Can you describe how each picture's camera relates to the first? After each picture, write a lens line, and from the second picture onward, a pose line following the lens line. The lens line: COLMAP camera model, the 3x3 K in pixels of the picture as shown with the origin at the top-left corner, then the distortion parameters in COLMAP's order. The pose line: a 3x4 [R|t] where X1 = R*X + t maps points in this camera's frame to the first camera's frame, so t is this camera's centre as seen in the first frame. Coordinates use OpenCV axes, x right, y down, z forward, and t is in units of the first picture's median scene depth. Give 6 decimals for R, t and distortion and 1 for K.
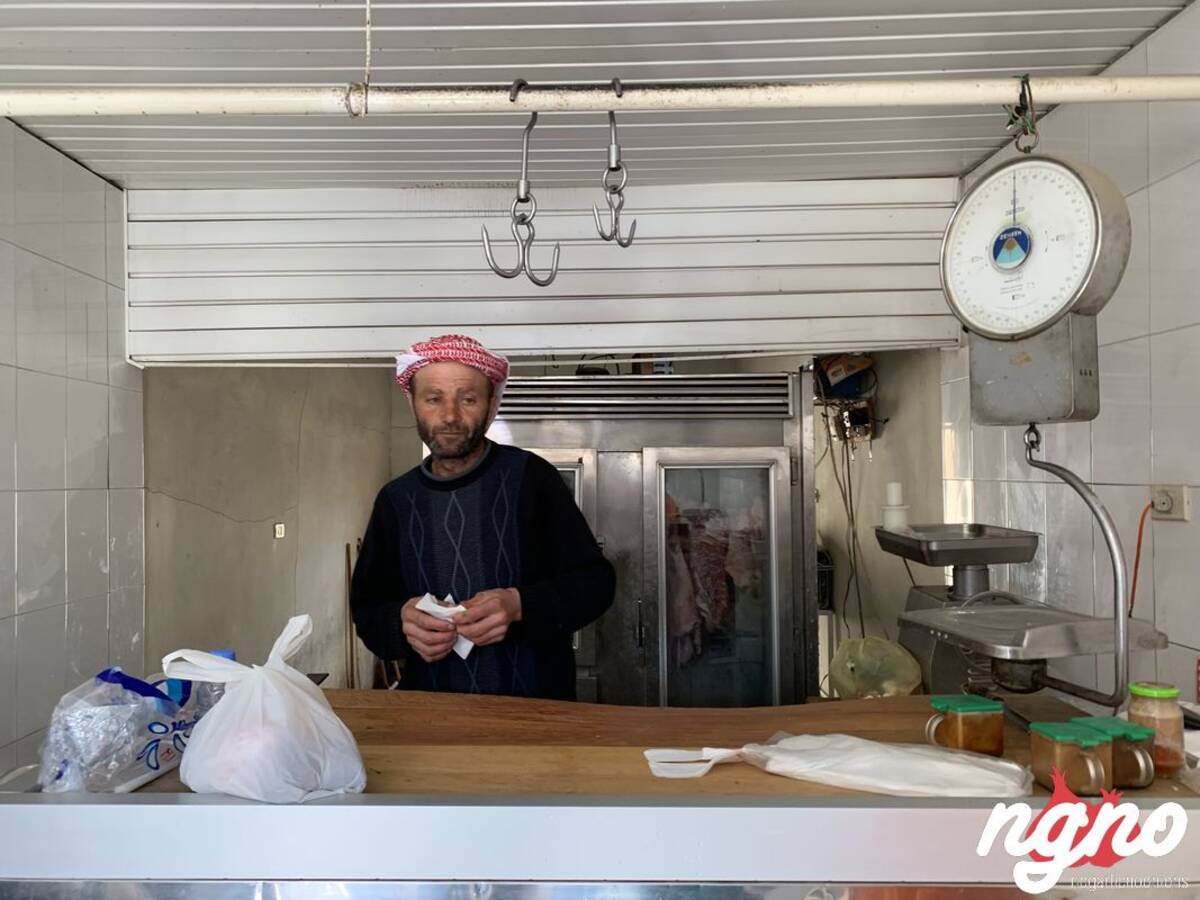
lens RADIAL K [[918.6, 0, 584.1], [0, 918.6, 446.4], [0, 0, 1]] dist [0.012897, -0.002536]
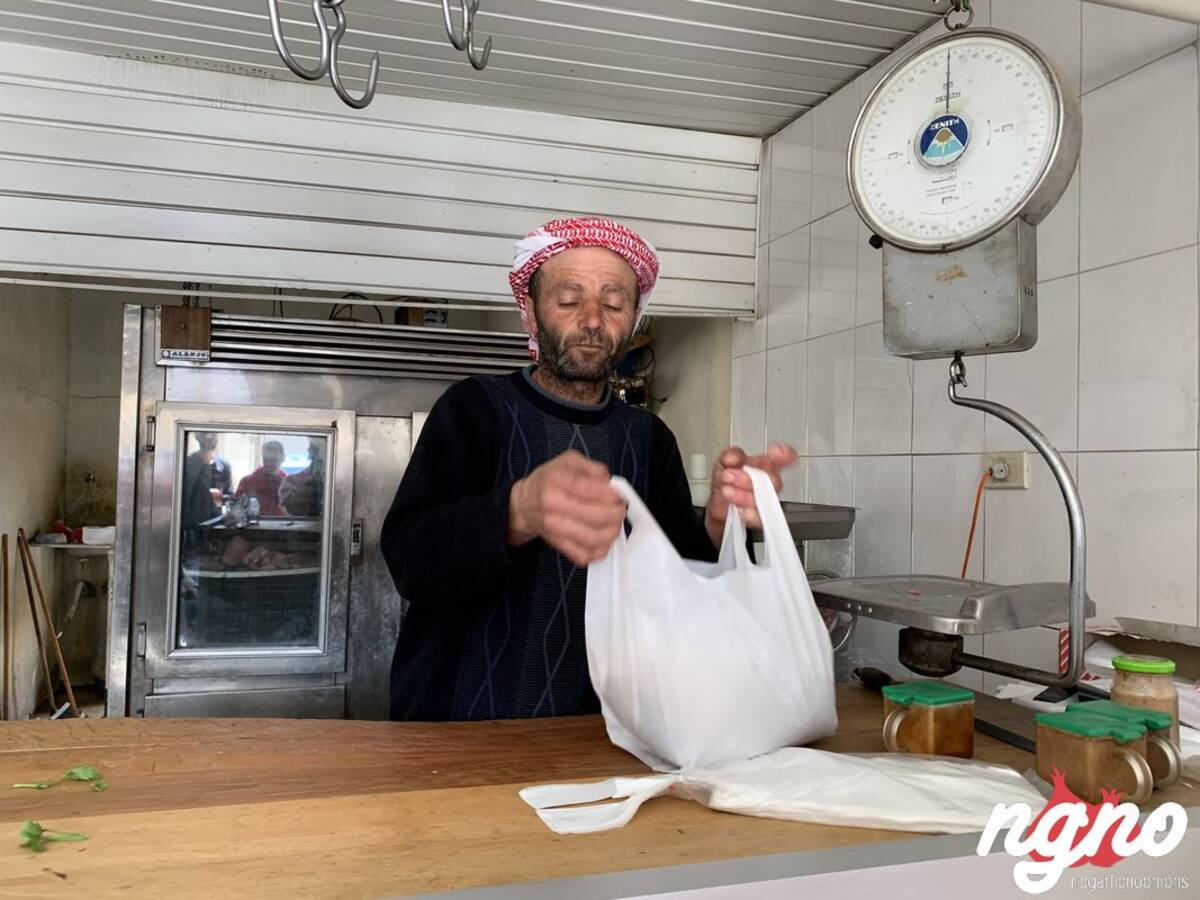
lens RADIAL K [[926.8, 0, 600.0], [0, 926.8, 450.0], [0, 0, 1]] dist [-0.027673, 0.043036]
pose [[0.949027, 0.031714, 0.313596, -0.078946], [-0.032315, 0.999472, -0.003281, 0.073636], [-0.313534, -0.007021, 0.949551, 0.298968]]
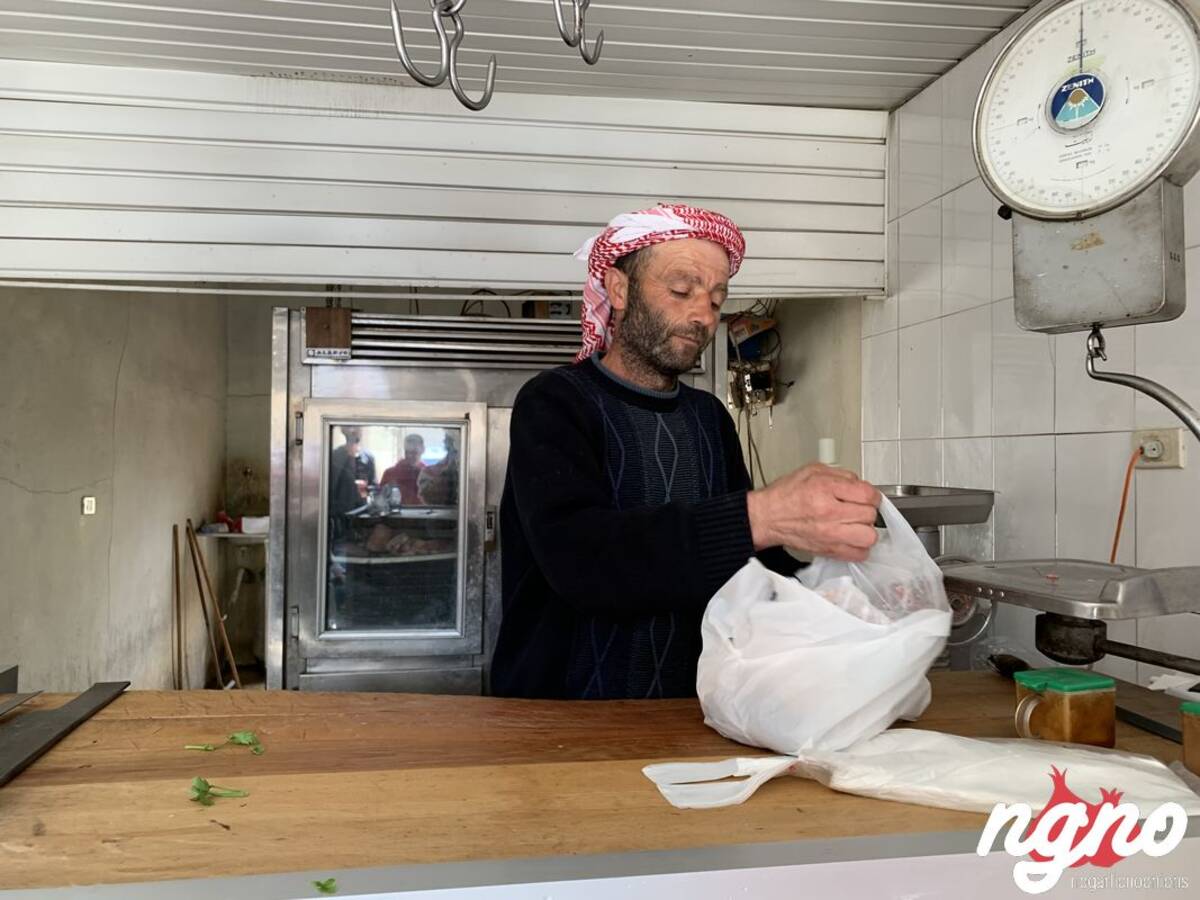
lens RADIAL K [[922.6, 0, 602.6], [0, 922.6, 446.6], [0, 0, 1]] dist [0.005006, -0.005285]
pose [[0.983567, 0.011296, 0.180192, -0.072804], [-0.013199, 0.999869, 0.009368, 0.075423], [-0.180063, -0.011593, 0.983587, 0.284859]]
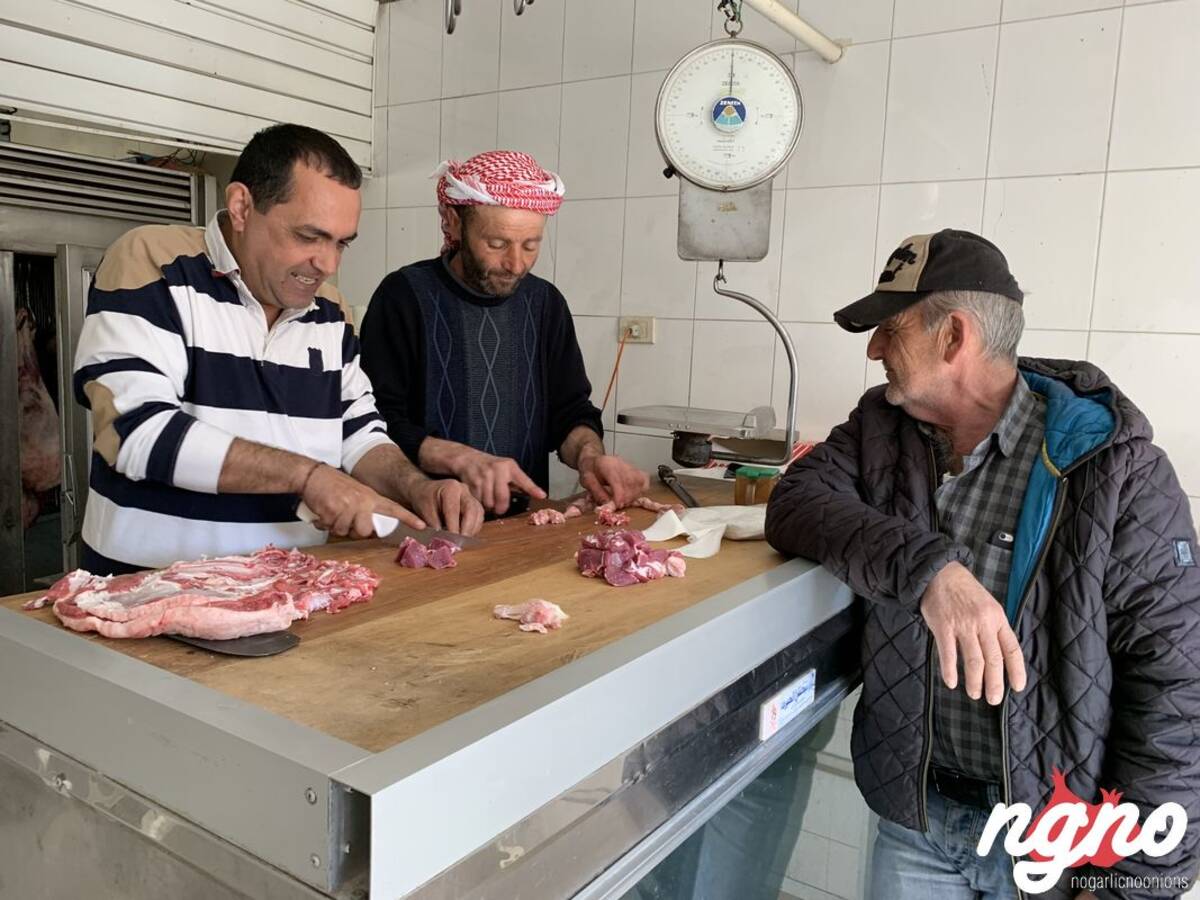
lens RADIAL K [[922.6, 0, 602.6], [0, 922.6, 446.6], [0, 0, 1]] dist [0.005006, -0.005285]
pose [[0.546244, -0.076143, 0.834158, -0.675606], [-0.066650, 0.988751, 0.133900, 0.068711], [-0.834970, -0.128738, 0.535025, 0.410339]]
